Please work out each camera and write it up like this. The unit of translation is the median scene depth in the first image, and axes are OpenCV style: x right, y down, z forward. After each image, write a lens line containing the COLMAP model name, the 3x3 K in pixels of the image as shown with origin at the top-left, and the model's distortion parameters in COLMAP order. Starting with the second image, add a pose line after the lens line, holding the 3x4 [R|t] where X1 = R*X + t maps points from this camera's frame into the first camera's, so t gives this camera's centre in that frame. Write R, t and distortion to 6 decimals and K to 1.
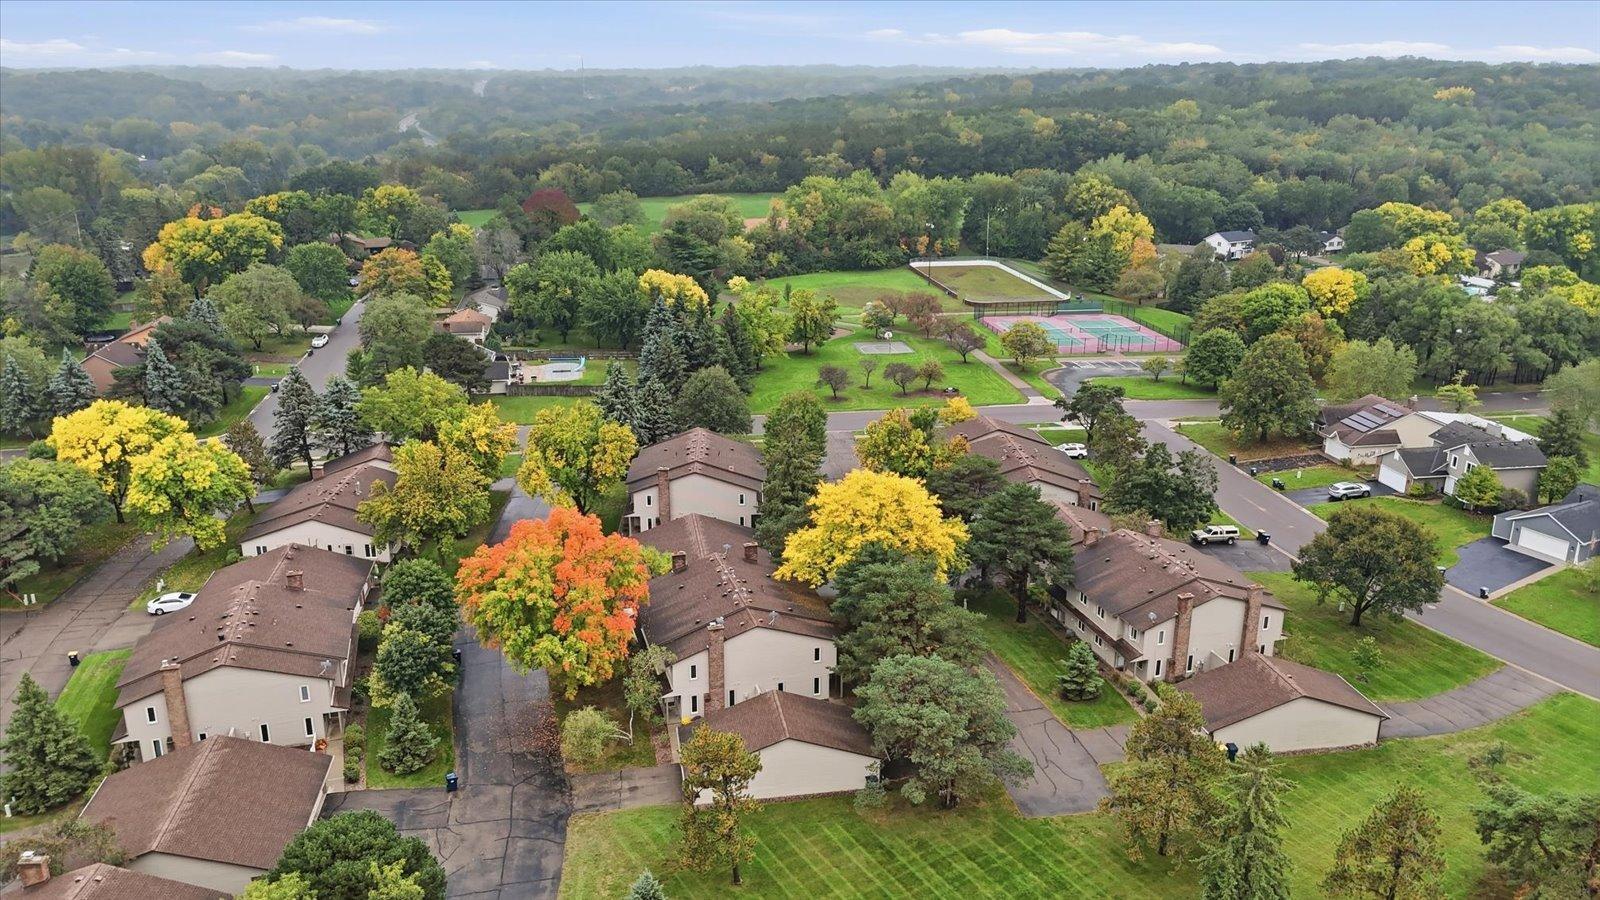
lens RADIAL K [[1180.5, 0, 797.5], [0, 1180.5, 450.9], [0, 0, 1]] dist [0.086008, -0.091569]
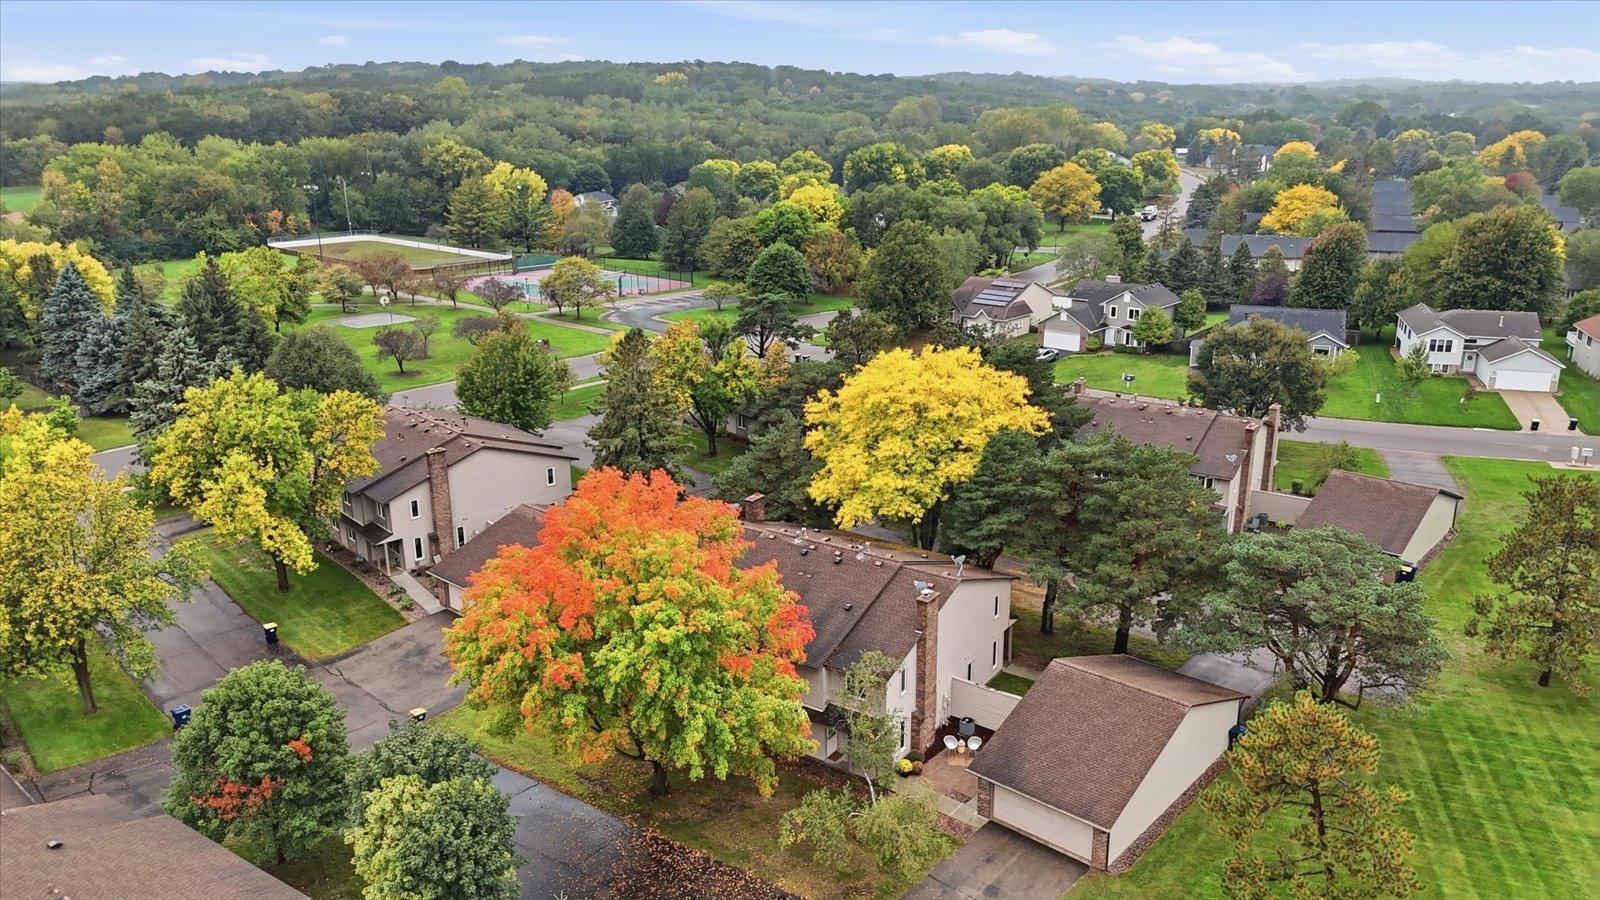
lens RADIAL K [[1180.5, 0, 807.5], [0, 1180.5, 453.2], [0, 0, 1]] dist [0.086008, -0.091569]
pose [[0.774005, -0.192888, 0.603084, -0.146979], [0.202958, 0.977792, 0.052255, 0.010215], [-0.599770, 0.081955, 0.795964, 0.171136]]
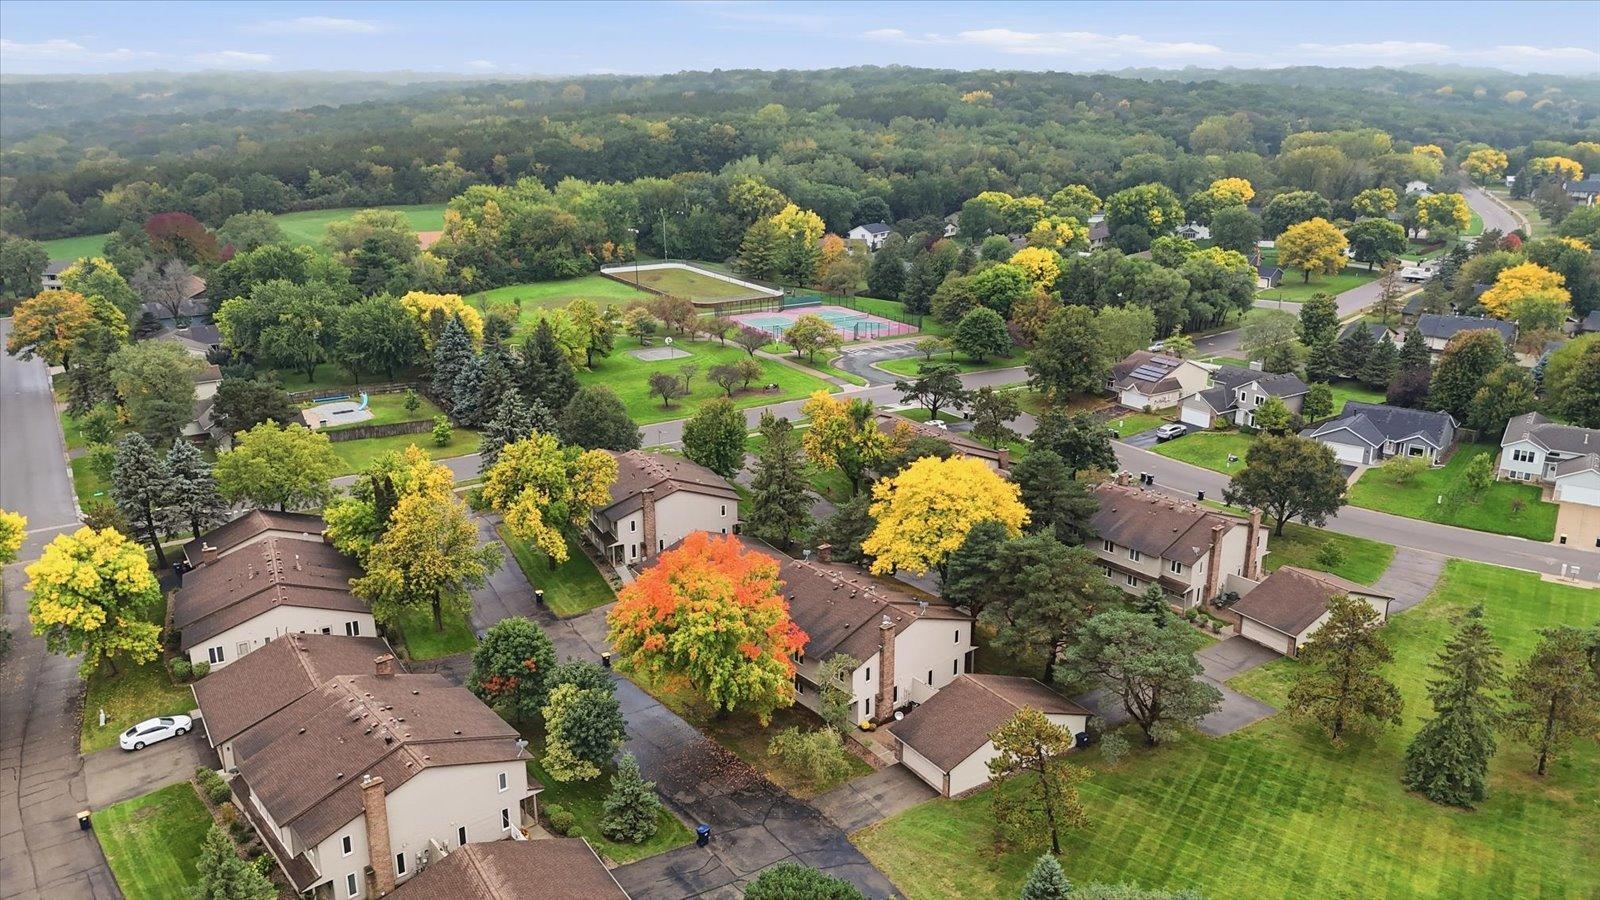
lens RADIAL K [[1180.5, 0, 804.2], [0, 1180.5, 458.1], [0, 0, 1]] dist [0.086008, -0.091569]
pose [[0.916727, -0.127983, 0.378461, -0.155037], [0.127706, 0.991473, 0.025947, -0.008423], [-0.378555, 0.024545, 0.925253, 0.029911]]
